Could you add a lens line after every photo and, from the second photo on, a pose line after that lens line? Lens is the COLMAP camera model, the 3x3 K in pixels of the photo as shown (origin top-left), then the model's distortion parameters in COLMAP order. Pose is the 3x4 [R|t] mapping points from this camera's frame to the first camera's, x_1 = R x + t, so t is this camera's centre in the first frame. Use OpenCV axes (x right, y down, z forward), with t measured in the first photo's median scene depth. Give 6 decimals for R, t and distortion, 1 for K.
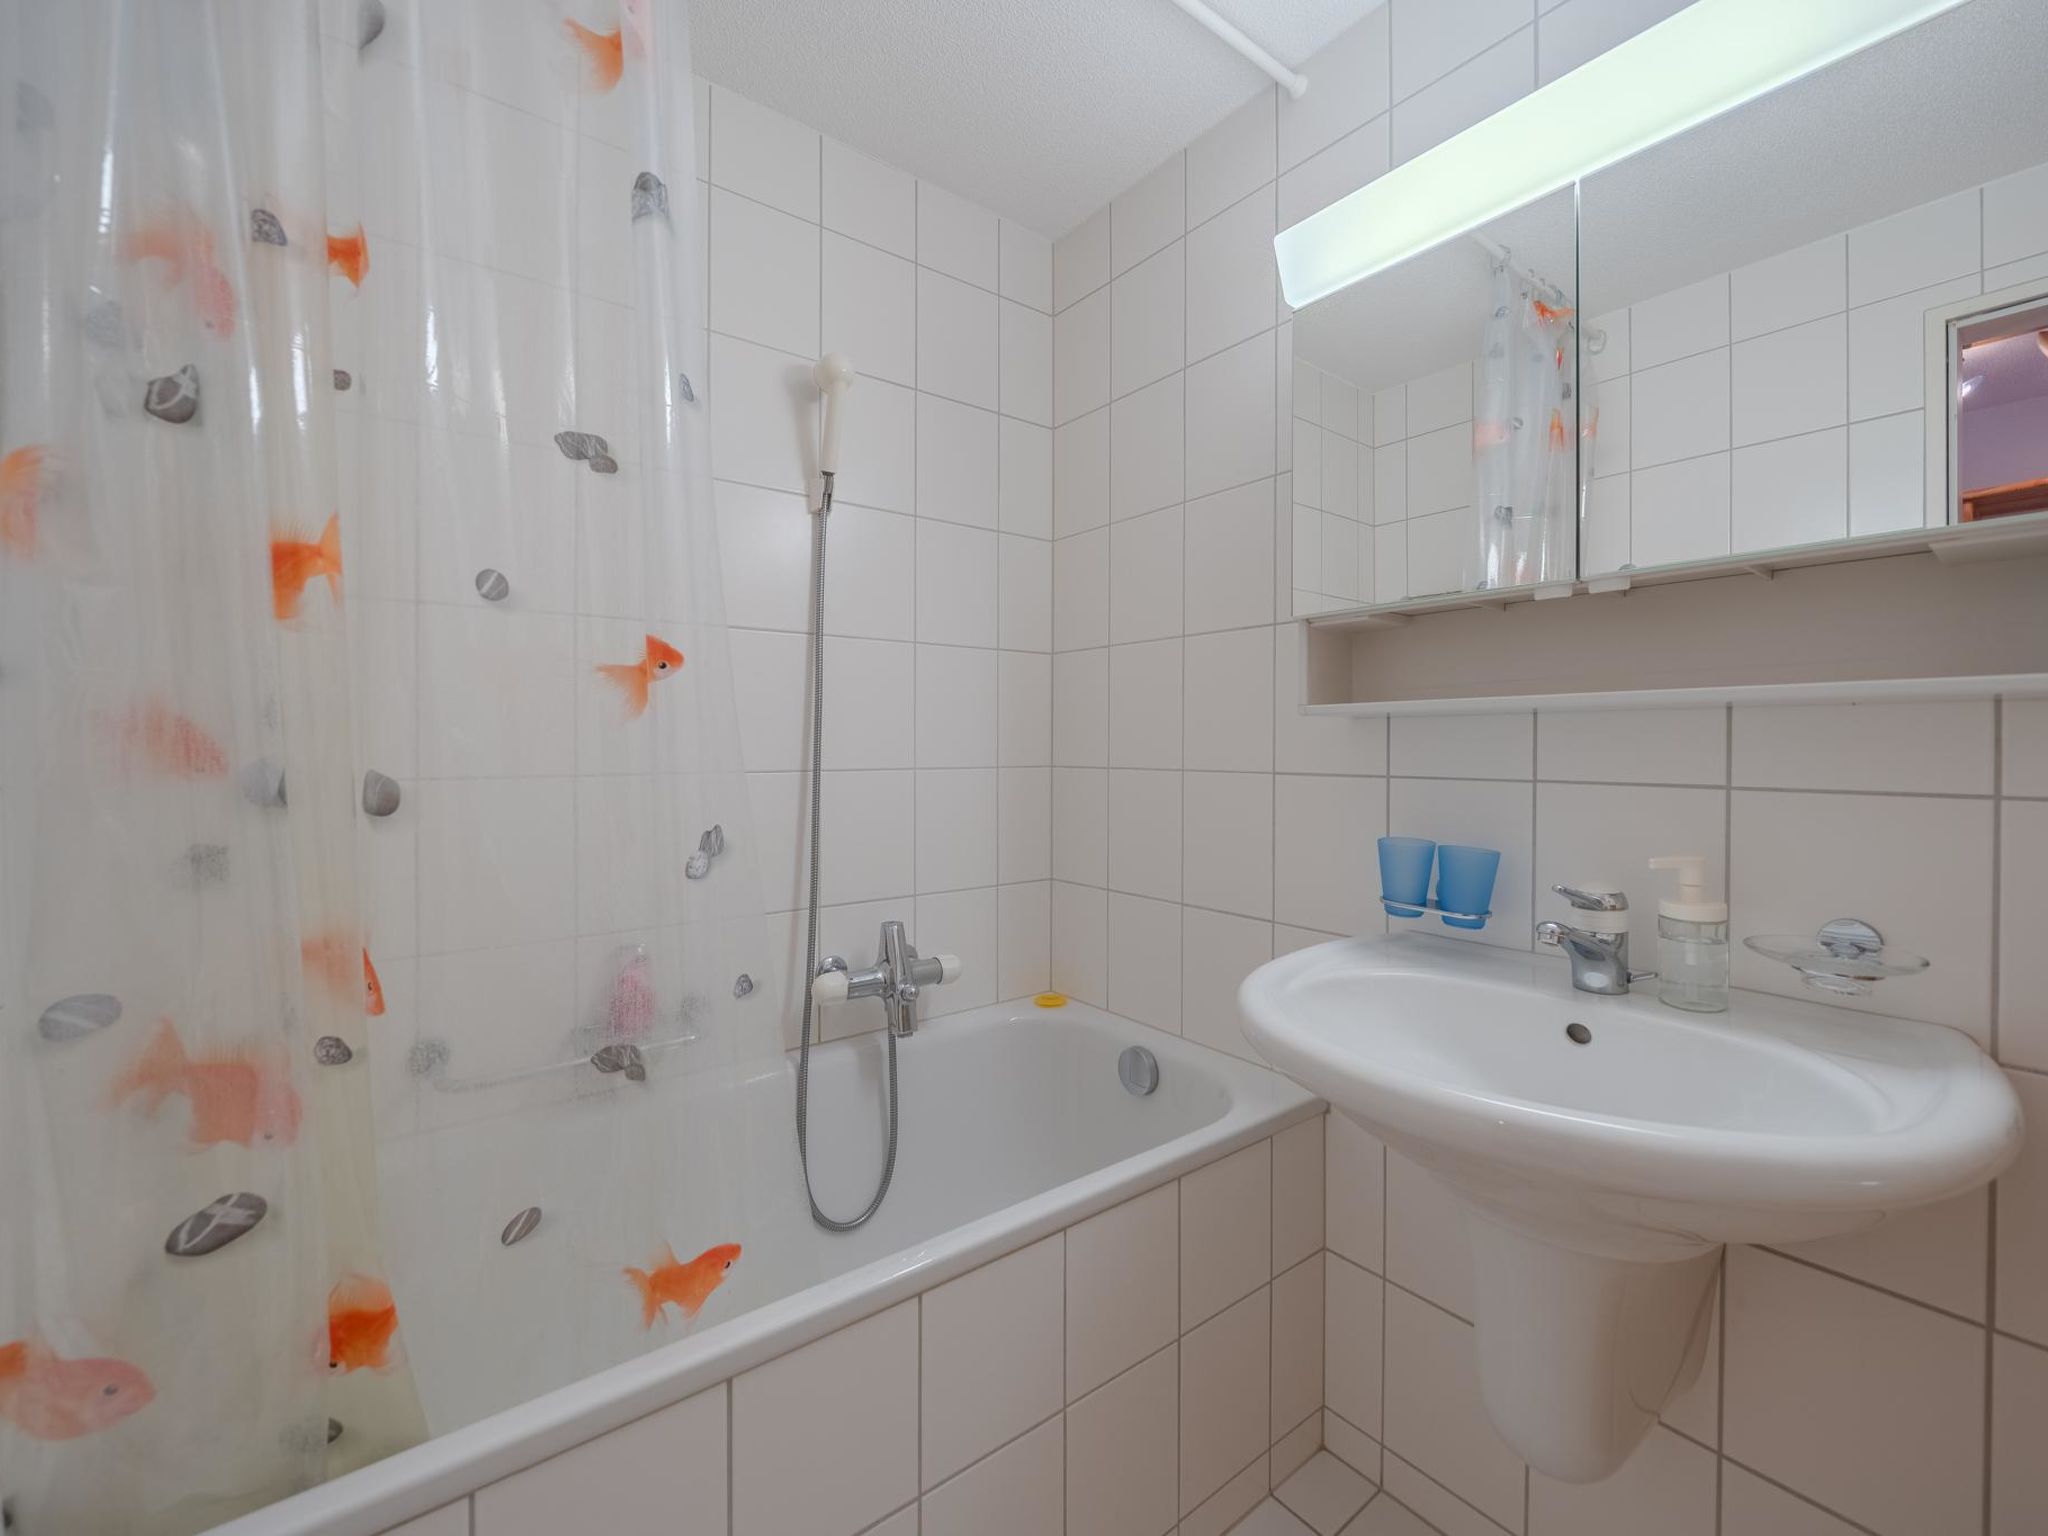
lens RADIAL K [[848.4, 0, 1024.0], [0, 848.4, 756.1], [0, 0, 1]] dist [-0.003315, -0.001192]
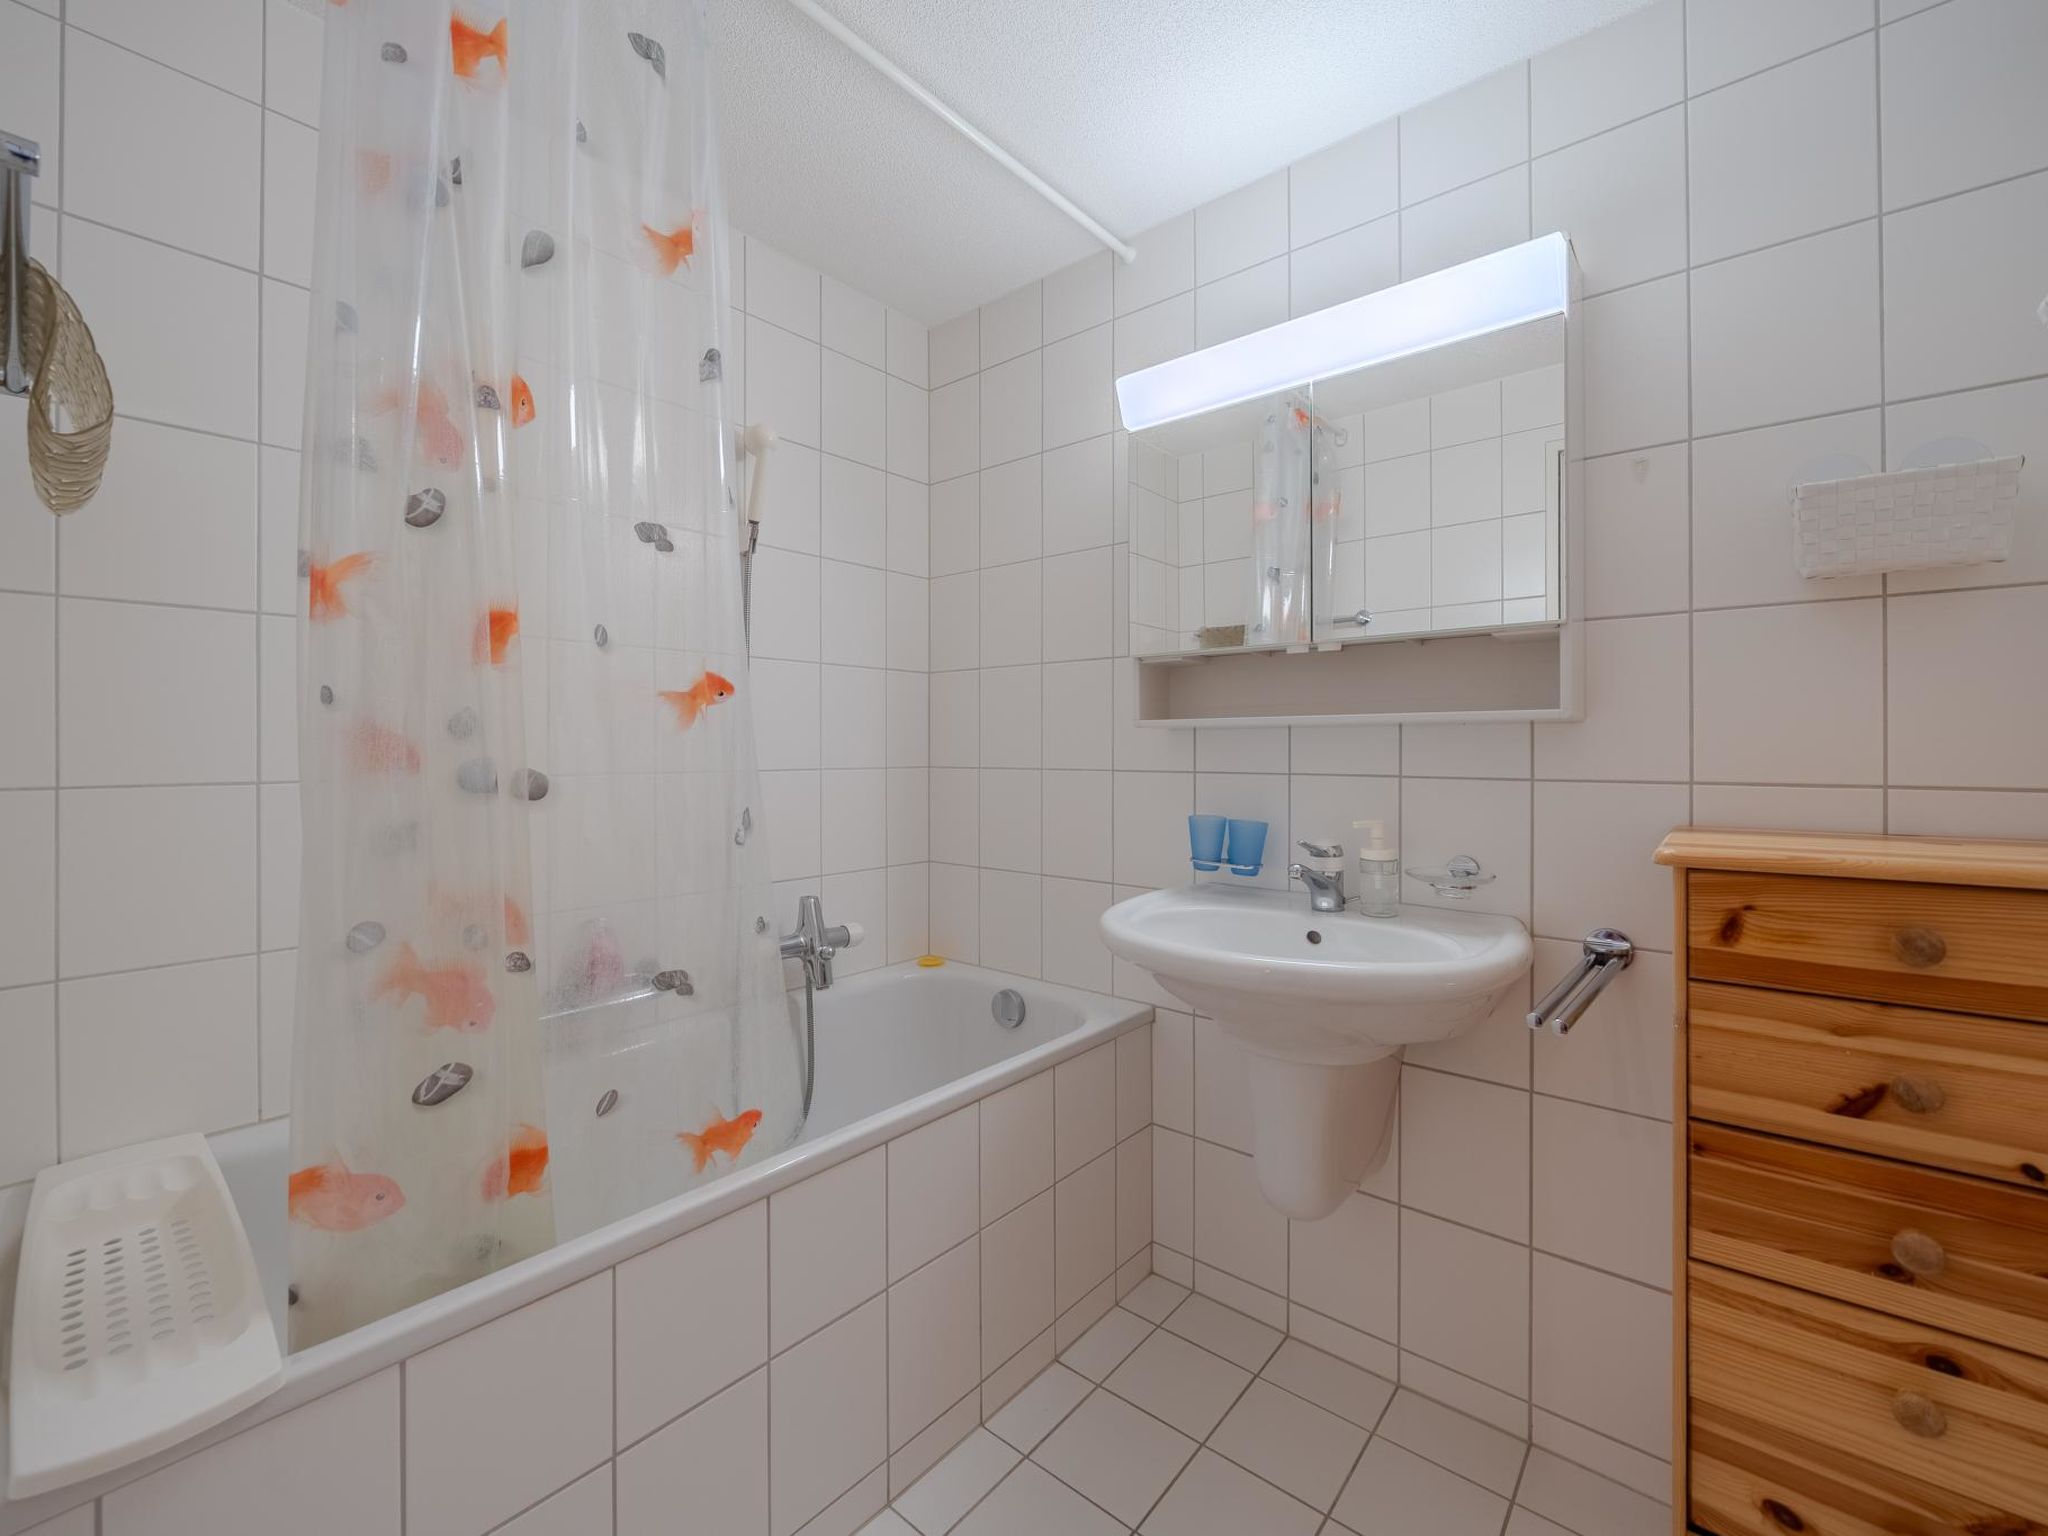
lens RADIAL K [[814.1, 0, 1025.0], [0, 814.1, 753.7], [0, 0, 1]] dist [0.000487, -0.000032]
pose [[0.978160, -0.001551, 0.207848, -0.158622], [0.003063, 0.999971, -0.006952, 0.003448], [-0.207831, 0.007437, 0.978136, -0.326904]]
